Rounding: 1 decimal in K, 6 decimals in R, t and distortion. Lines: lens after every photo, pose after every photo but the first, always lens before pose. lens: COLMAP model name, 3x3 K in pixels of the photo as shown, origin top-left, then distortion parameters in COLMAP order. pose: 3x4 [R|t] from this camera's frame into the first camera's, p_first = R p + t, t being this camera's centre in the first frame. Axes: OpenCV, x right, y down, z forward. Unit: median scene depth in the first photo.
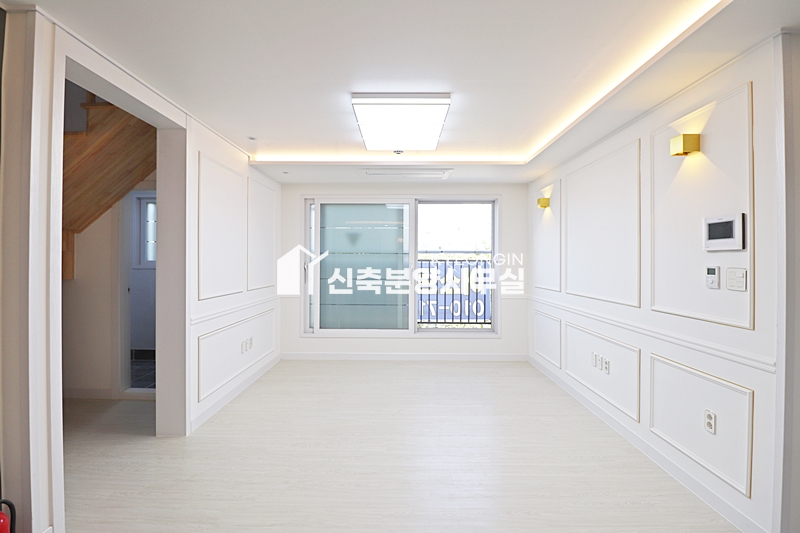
lens RADIAL K [[369.7, 0, 401.0], [0, 369.7, 261.0], [0, 0, 1]] dist [-0.003830, -0.009970]
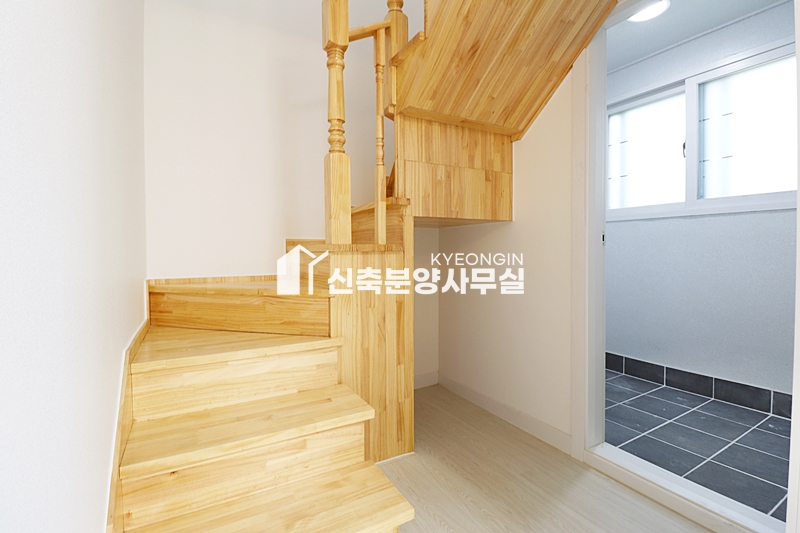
lens RADIAL K [[369.7, 0, 401.3], [0, 369.7, 263.0], [0, 0, 1]] dist [-0.003830, -0.009970]
pose [[0.510137, 0.013874, -0.859981, -0.386426], [0.009993, 0.999707, 0.022055, 0.081872], [0.860035, -0.019845, 0.509849, 0.443686]]
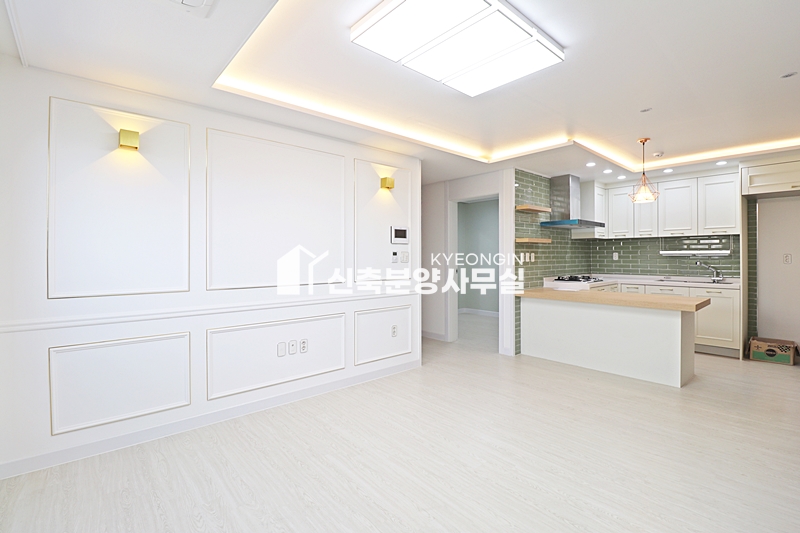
lens RADIAL K [[369.7, 0, 396.3], [0, 369.7, 258.0], [0, 0, 1]] dist [-0.003830, -0.009970]
pose [[-0.657575, -0.004160, 0.753377, -0.299235], [0.001524, 0.999975, 0.006852, 0.017026], [-0.753387, 0.005654, -0.657553, 1.058675]]
